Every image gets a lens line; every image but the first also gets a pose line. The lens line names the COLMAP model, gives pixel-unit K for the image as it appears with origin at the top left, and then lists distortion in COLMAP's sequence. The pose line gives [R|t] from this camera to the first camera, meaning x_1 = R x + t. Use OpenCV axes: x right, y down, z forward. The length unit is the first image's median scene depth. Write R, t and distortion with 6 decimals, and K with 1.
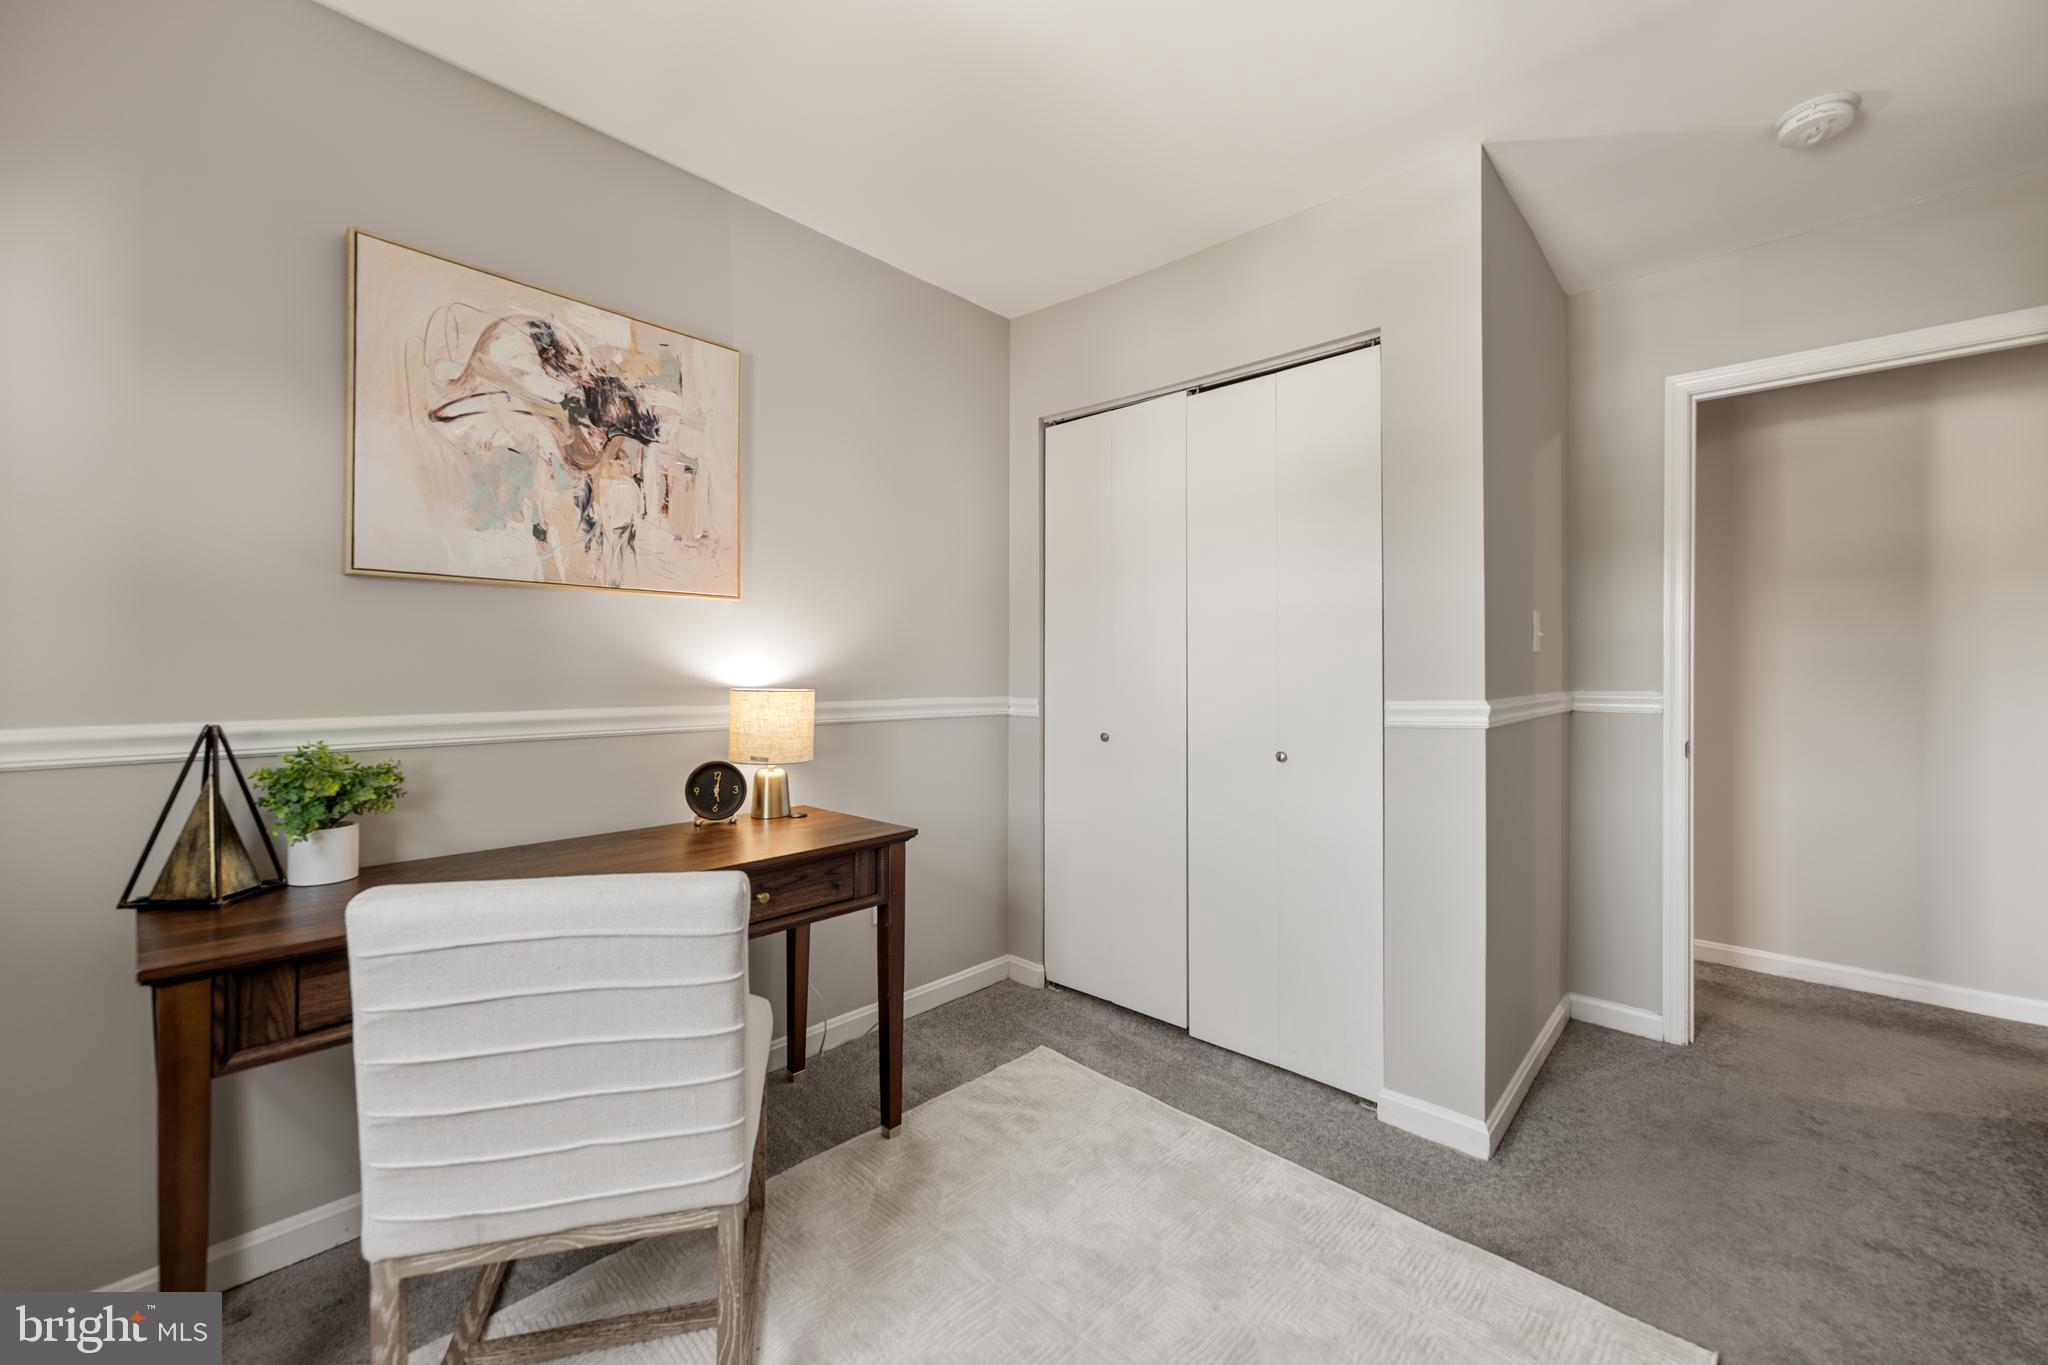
lens RADIAL K [[818.8, 0, 1020.3], [0, 818.8, 685.0], [0, 0, 1]] dist [-0.000614, 0.000205]
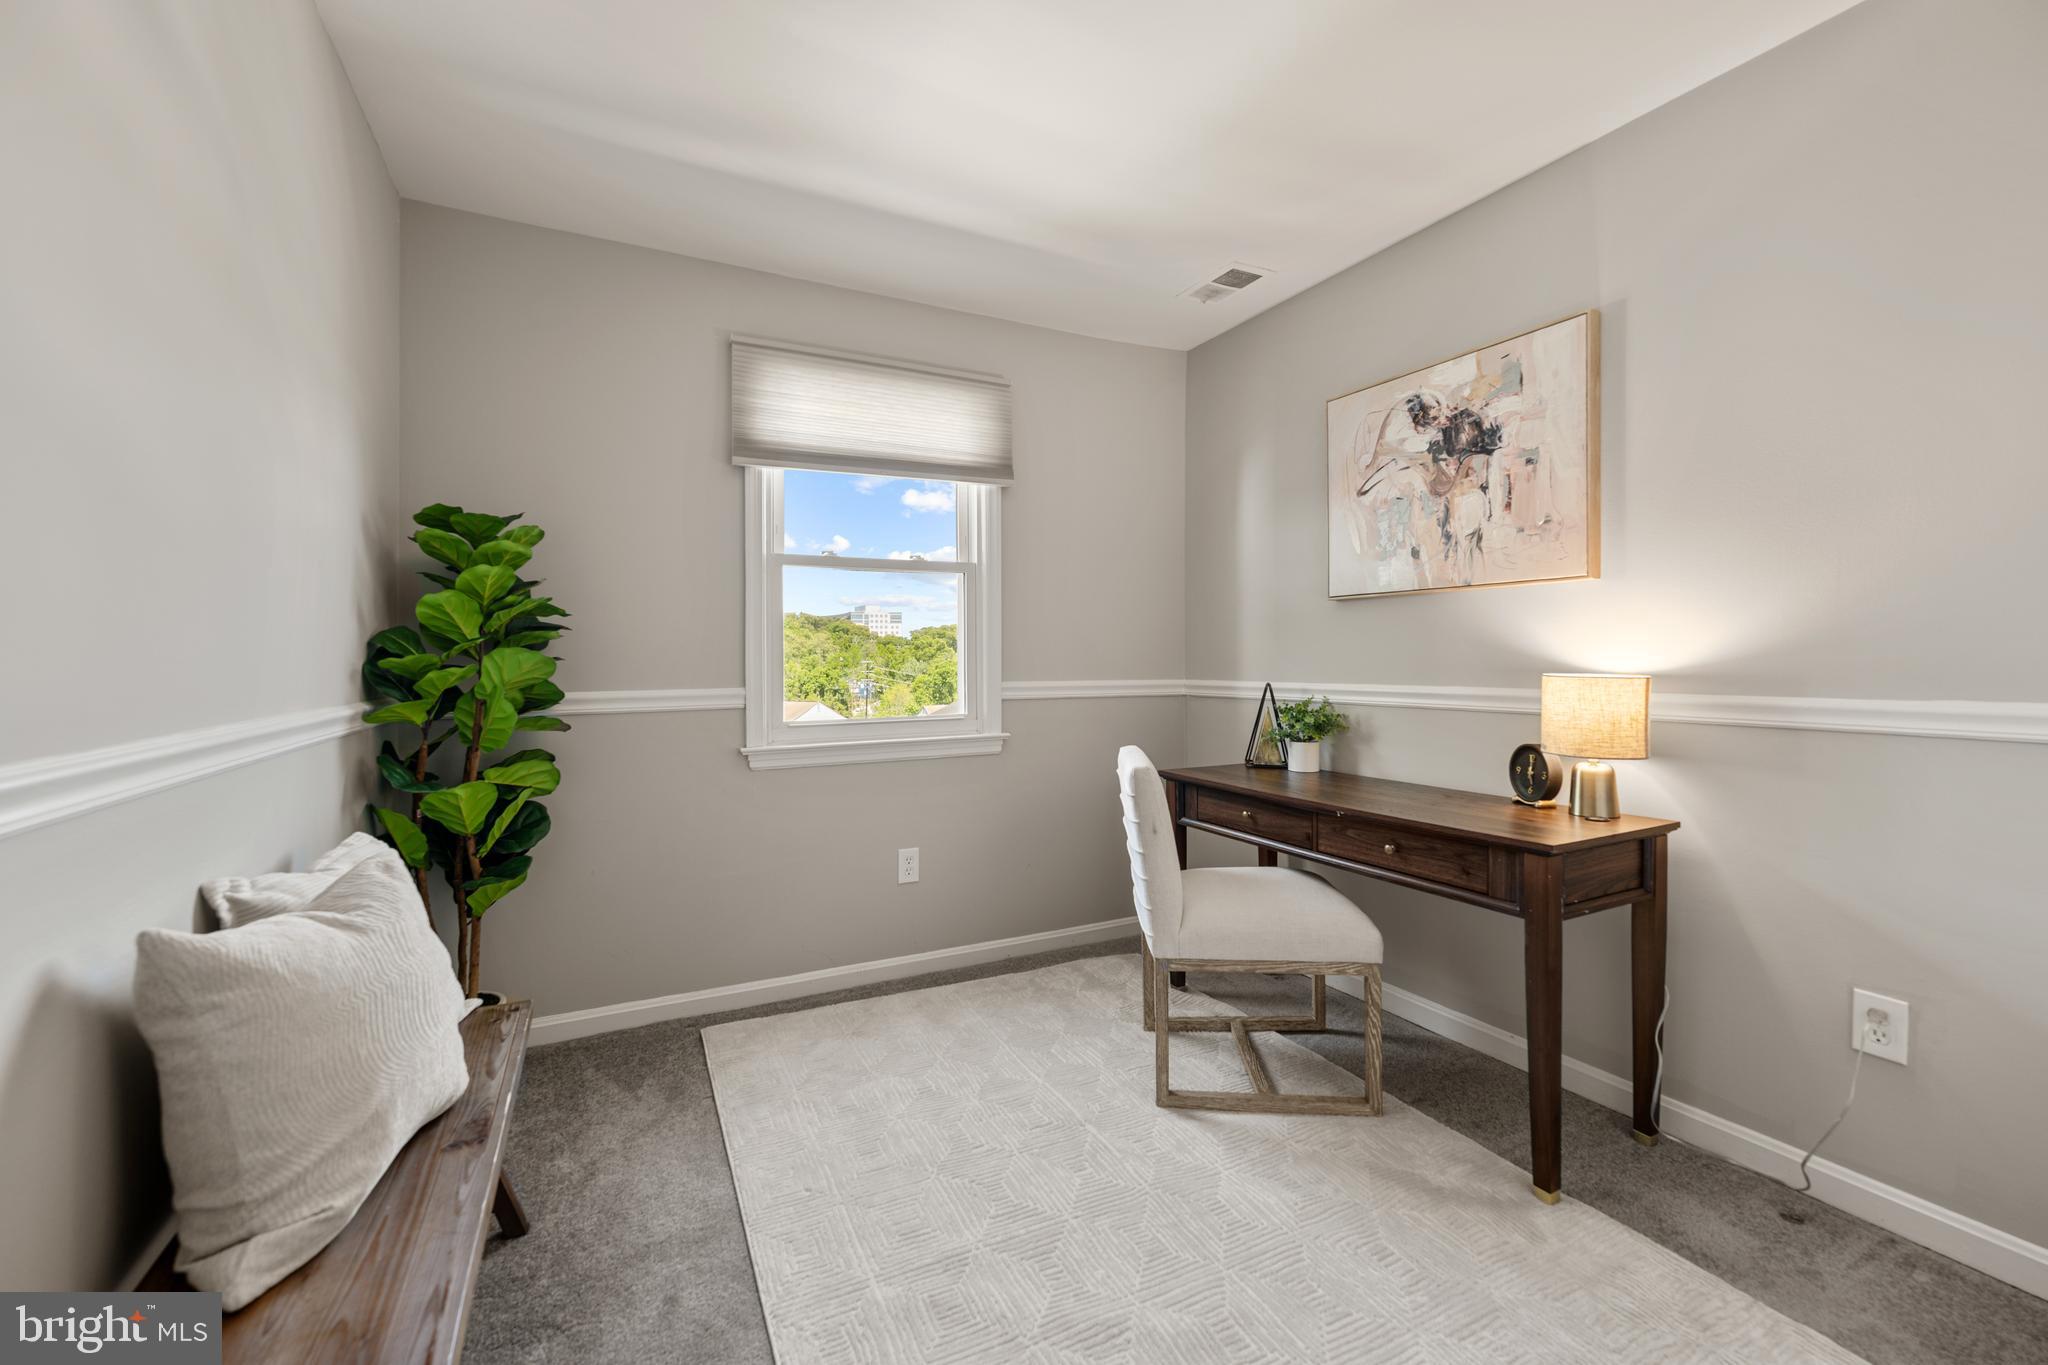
lens RADIAL K [[818.8, 0, 1020.3], [0, 818.8, 685.0], [0, 0, 1]] dist [-0.000614, 0.000205]
pose [[-0.336869, 0.030450, -0.941059, 0.861516], [-0.014291, 0.999196, 0.037447, -0.010054], [0.941443, 0.026064, -0.336163, 0.807028]]
